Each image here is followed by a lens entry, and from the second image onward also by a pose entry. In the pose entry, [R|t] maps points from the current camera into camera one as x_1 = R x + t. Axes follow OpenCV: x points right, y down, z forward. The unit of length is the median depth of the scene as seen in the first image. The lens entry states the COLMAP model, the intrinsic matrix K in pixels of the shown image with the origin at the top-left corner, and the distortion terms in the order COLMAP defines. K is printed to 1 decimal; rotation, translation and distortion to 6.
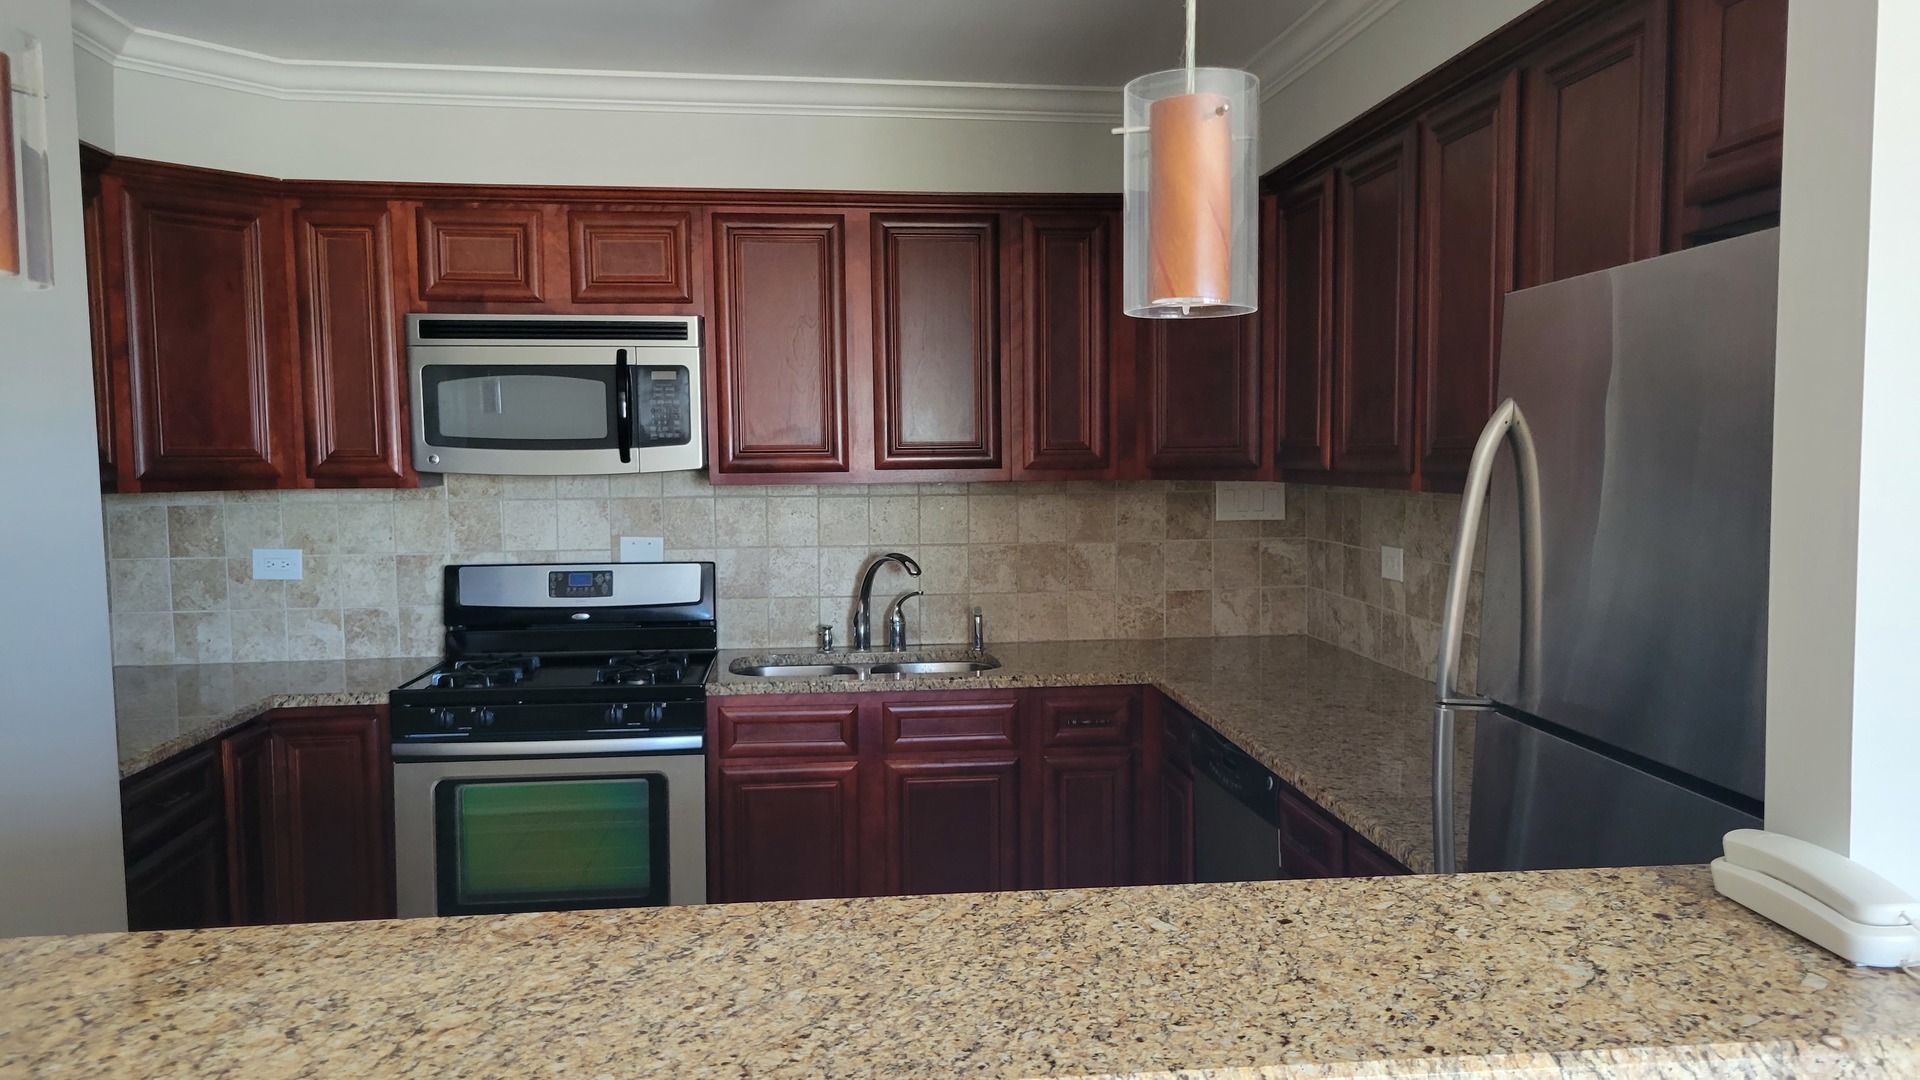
lens RADIAL K [[1436.1, 0, 980.2], [0, 1436.1, 566.7], [0, 0, 1]] dist [0.042808, -0.014537]
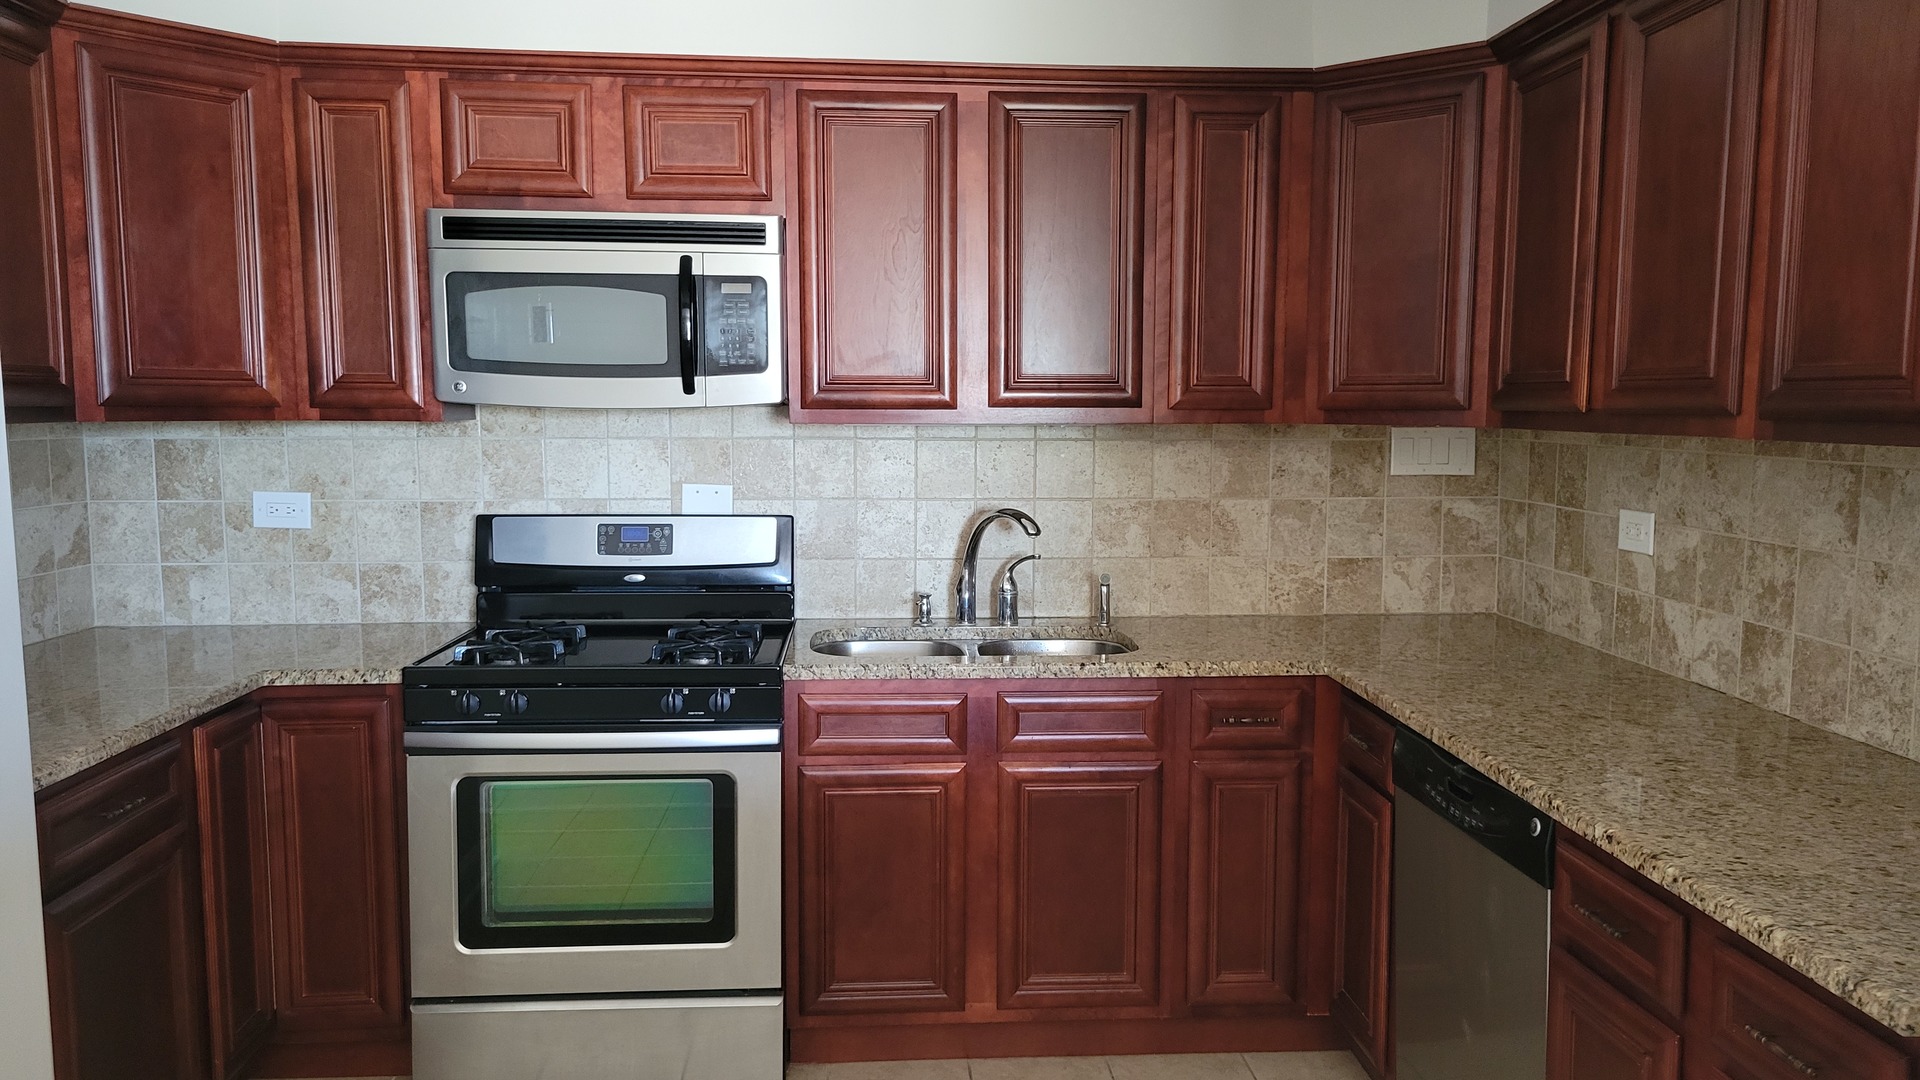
lens RADIAL K [[1436.1, 0, 982.7], [0, 1436.1, 559.8], [0, 0, 1]] dist [0.042808, -0.014537]
pose [[0.999053, 0.017131, -0.040008, -0.042645], [-0.015940, 0.999426, 0.029891, -0.004619], [0.040497, -0.029225, 0.998752, 0.175781]]
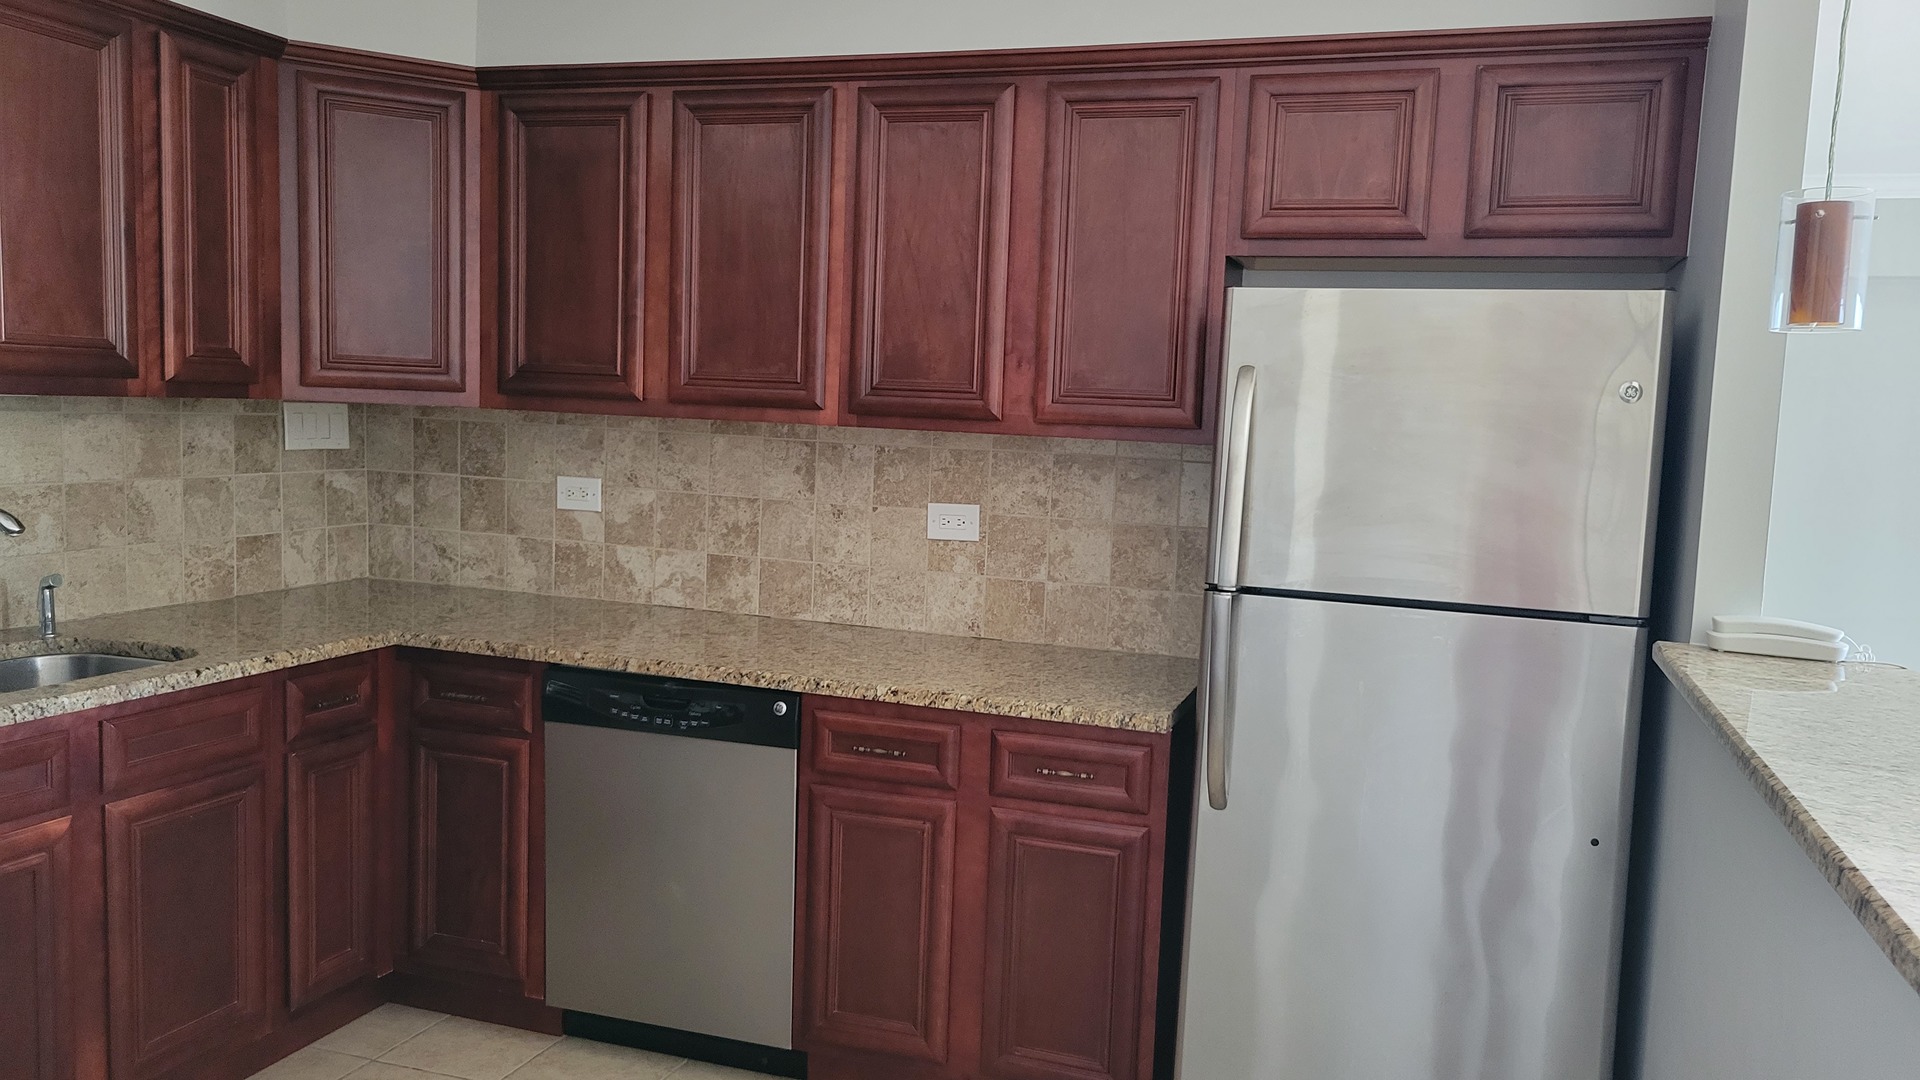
lens RADIAL K [[1436.1, 0, 973.5], [0, 1436.1, 536.3], [0, 0, 1]] dist [0.042808, -0.014537]
pose [[0.423212, -0.056963, 0.904238, -0.483654], [0.028296, 0.998366, 0.049649, -0.014076], [-0.905589, 0.004574, 0.424132, 0.320584]]
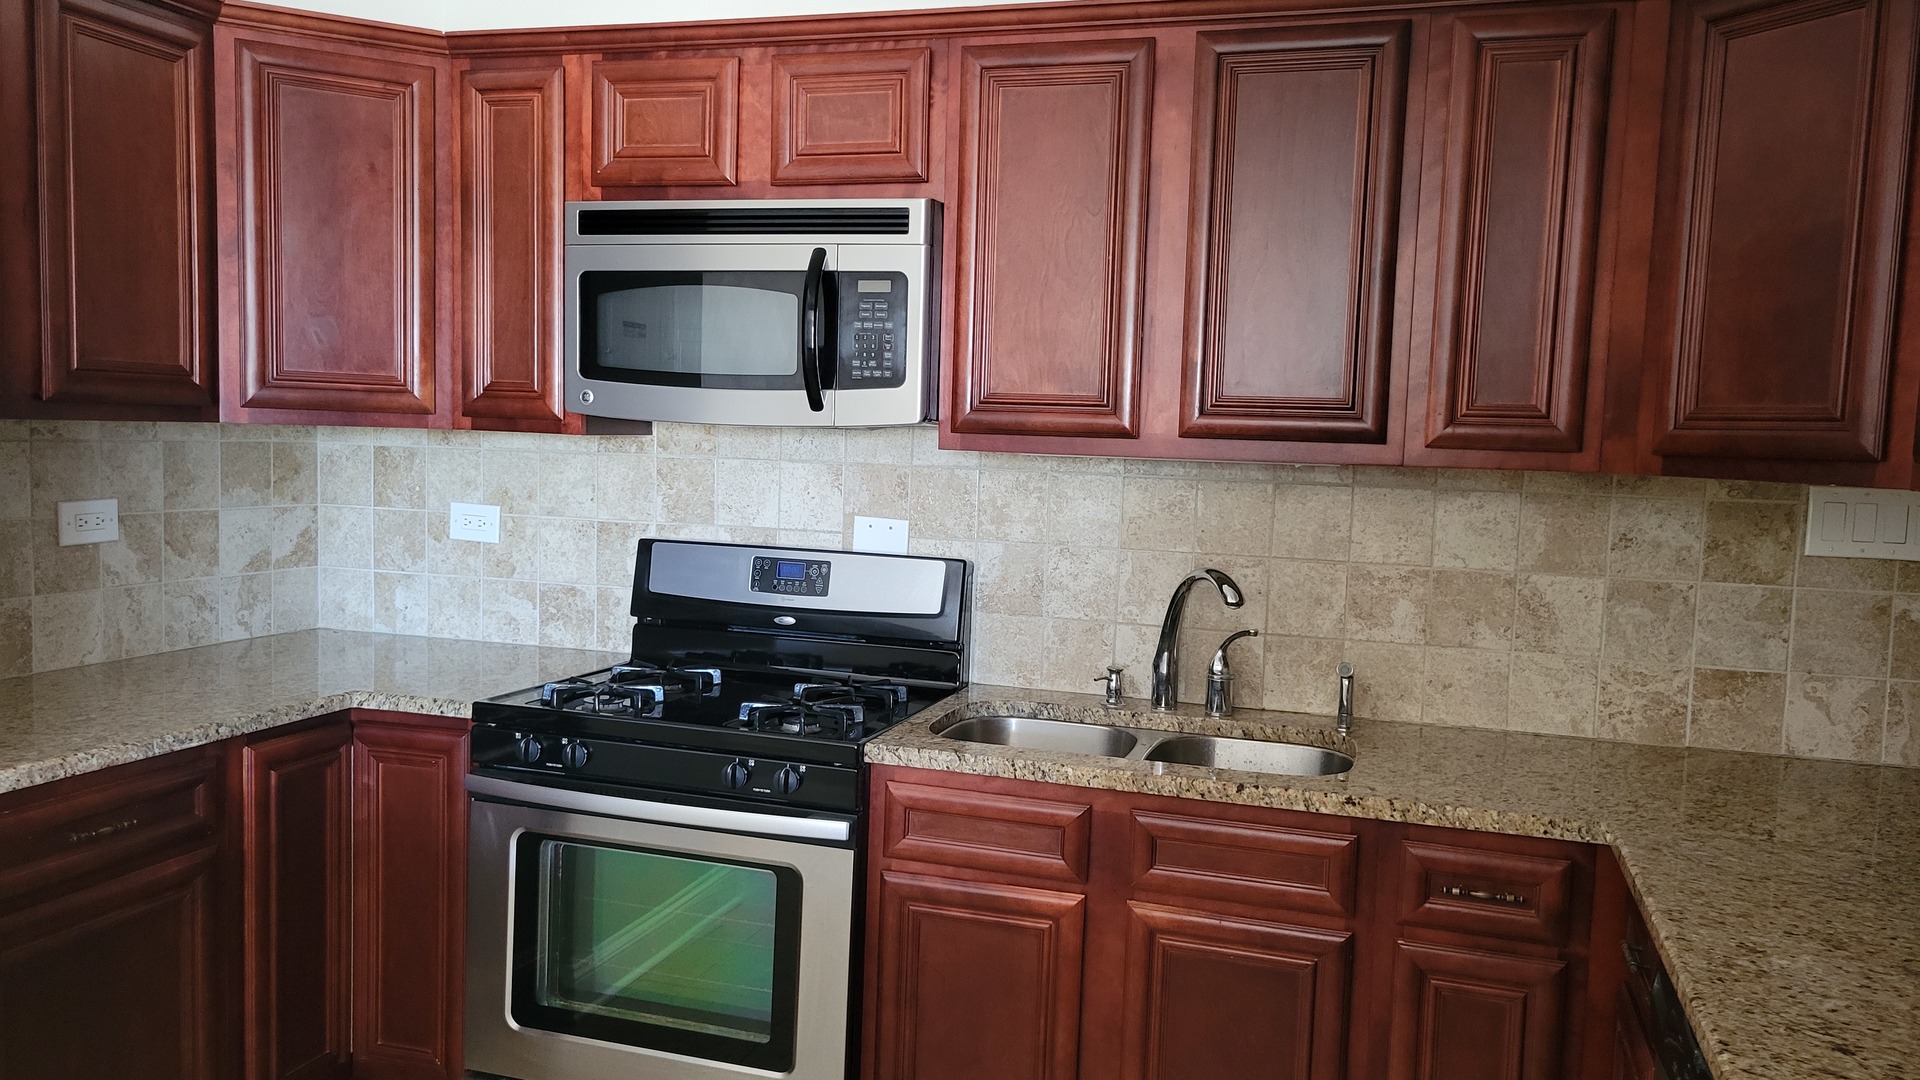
lens RADIAL K [[1436.1, 0, 966.8], [0, 1436.1, 554.4], [0, 0, 1]] dist [0.042808, -0.014537]
pose [[0.911704, 0.075555, -0.403840, 0.105844], [-0.074805, 0.997042, 0.017659, -0.019828], [0.403979, 0.014109, 0.914659, 0.379804]]
